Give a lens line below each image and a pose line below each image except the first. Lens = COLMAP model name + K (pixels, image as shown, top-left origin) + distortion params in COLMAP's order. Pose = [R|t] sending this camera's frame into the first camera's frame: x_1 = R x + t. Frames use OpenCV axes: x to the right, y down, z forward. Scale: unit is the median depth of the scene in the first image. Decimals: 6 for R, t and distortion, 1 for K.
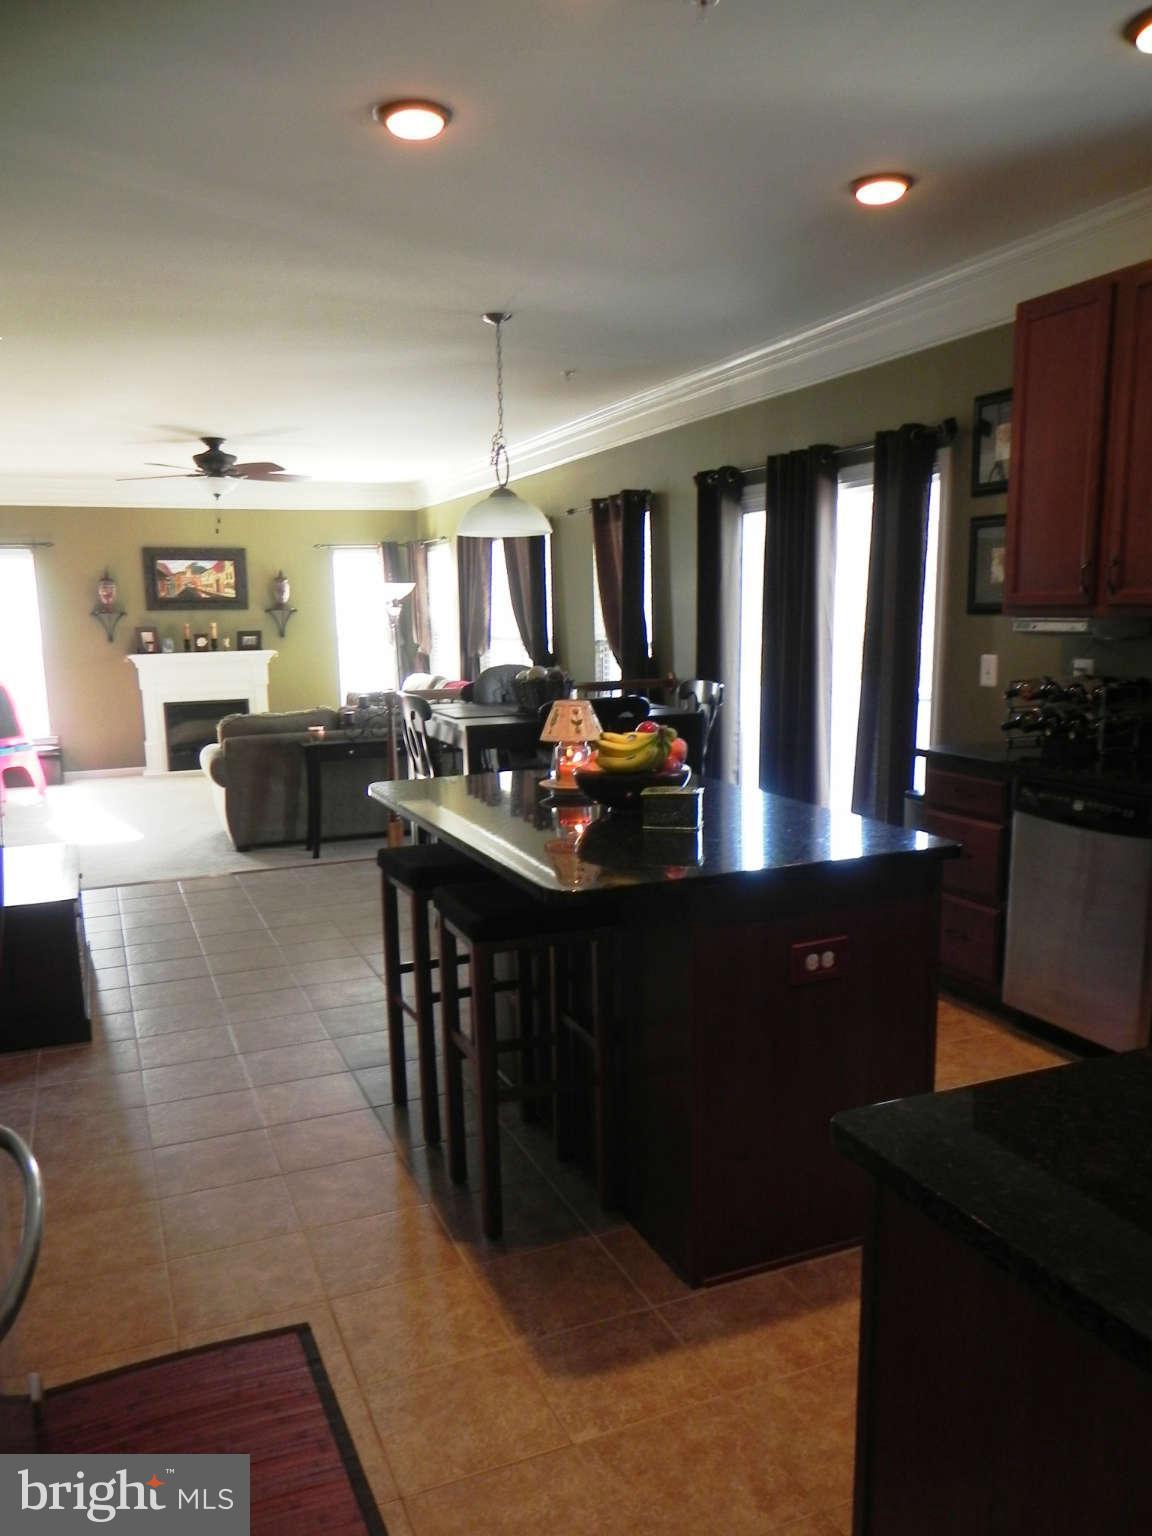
lens RADIAL K [[1163.8, 0, 566.2], [0, 1163.8, 780.8], [0, 0, 1]] dist [0.001961, 0.006626]
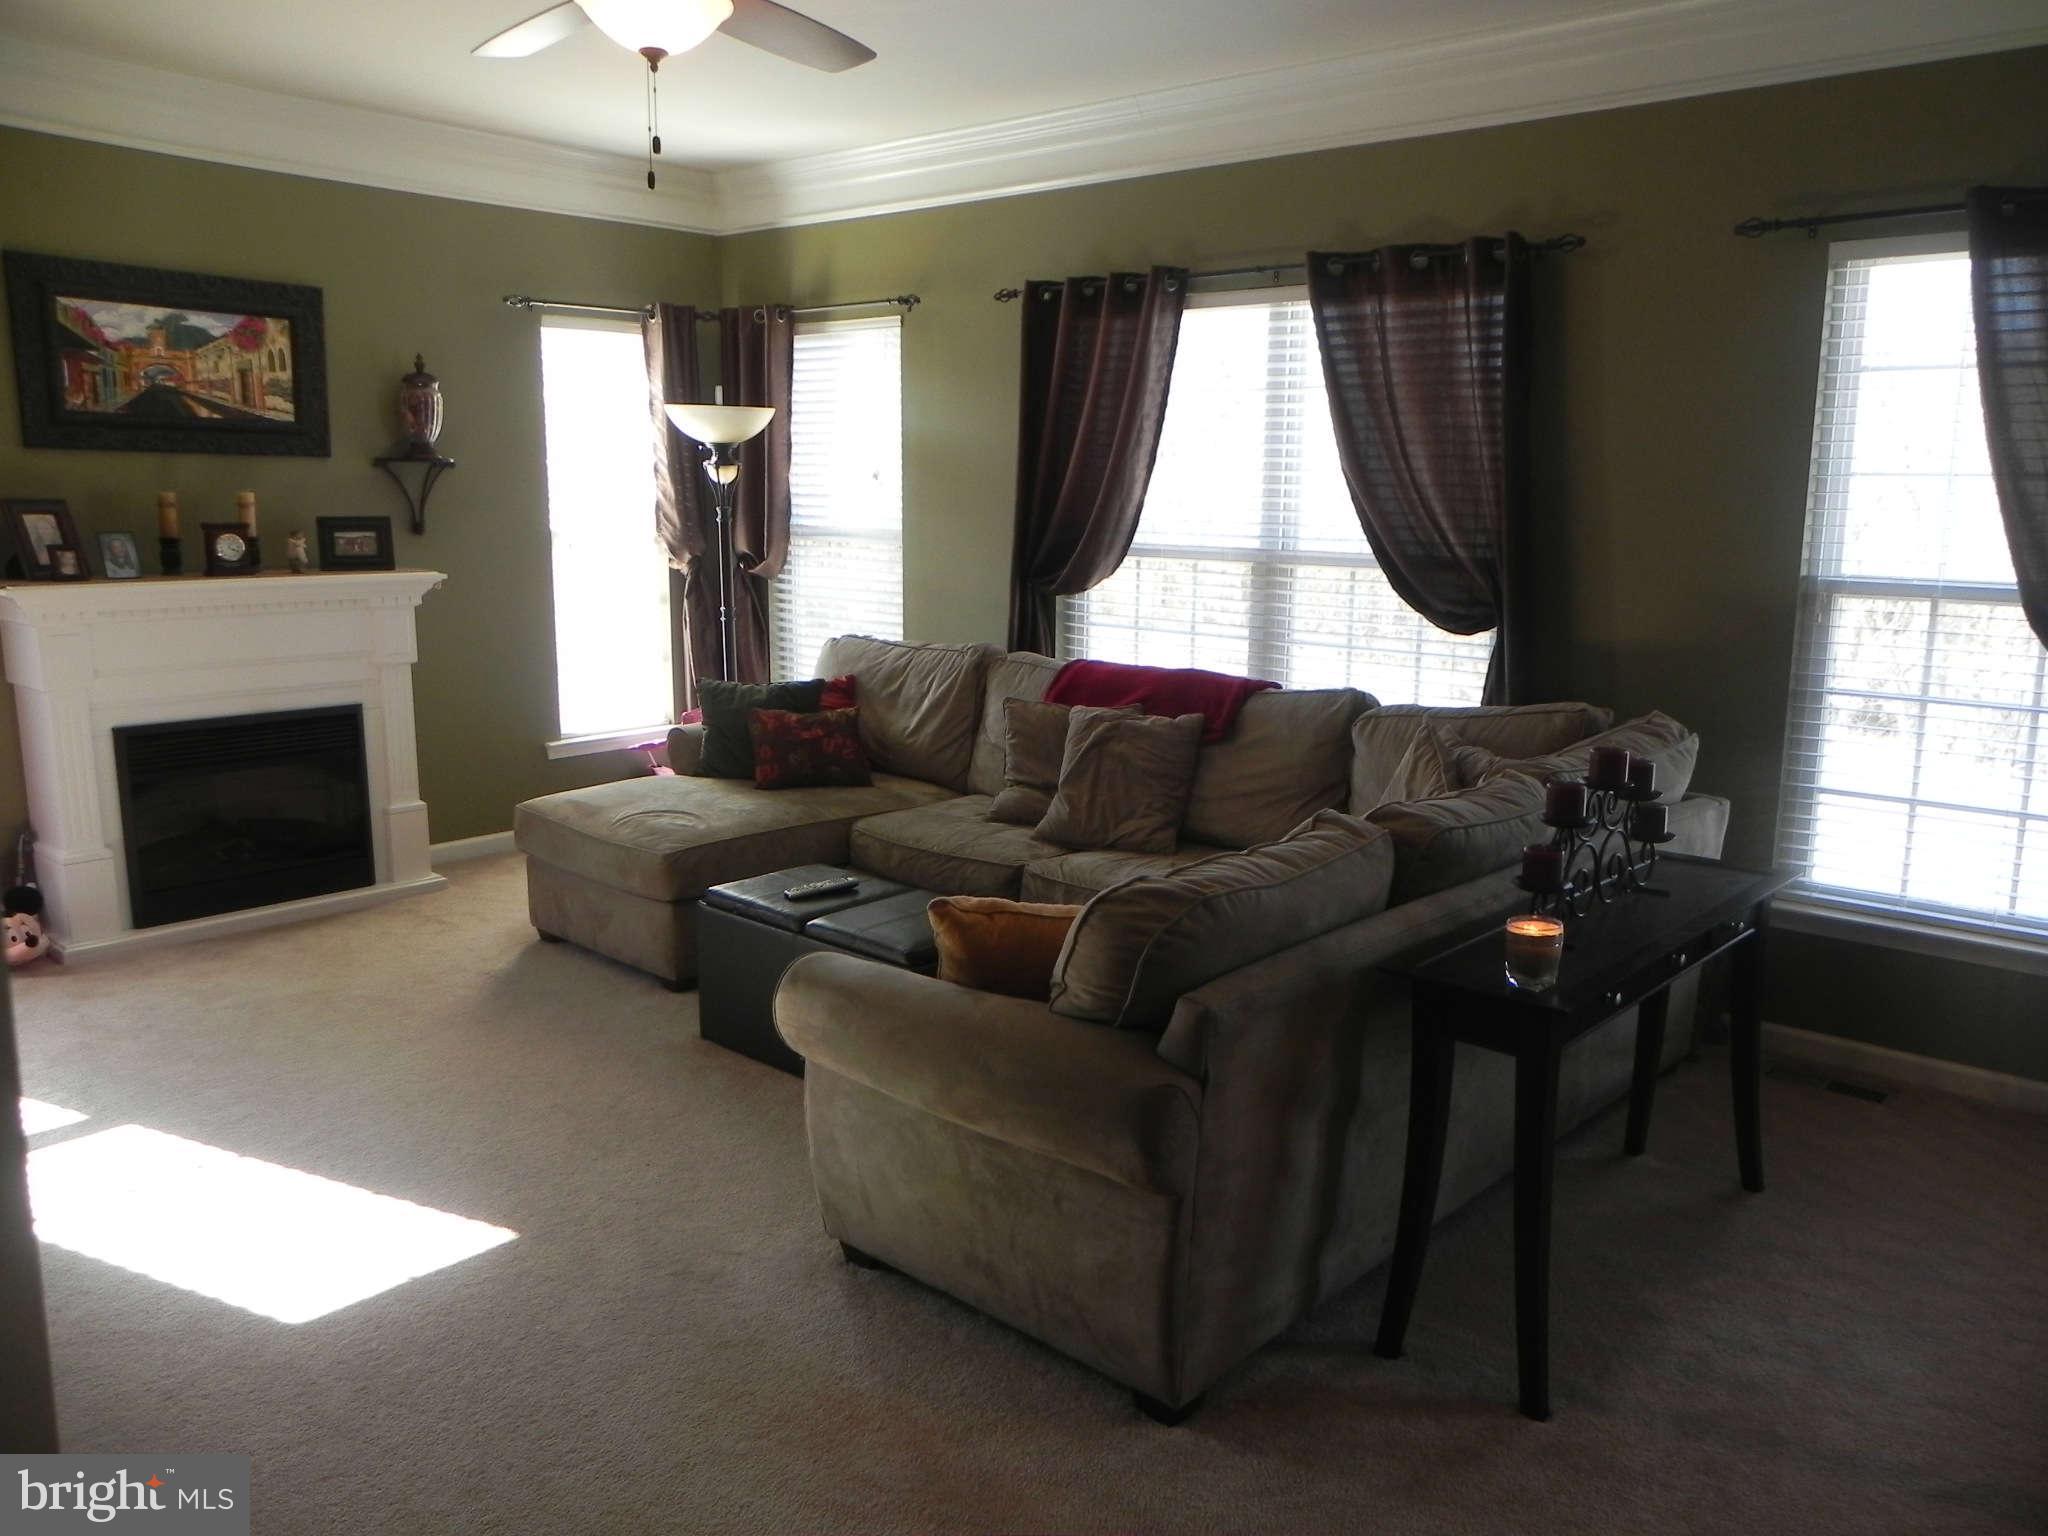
lens RADIAL K [[1551.8, 0, 1032.4], [0, 1551.8, 757.8], [0, 0, 1]] dist [0.001961, 0.006626]
pose [[0.898243, -0.045607, 0.437126, -0.297263], [0.033658, 0.998819, 0.035046, -0.063395], [-0.438208, -0.016768, 0.898717, 0.469883]]
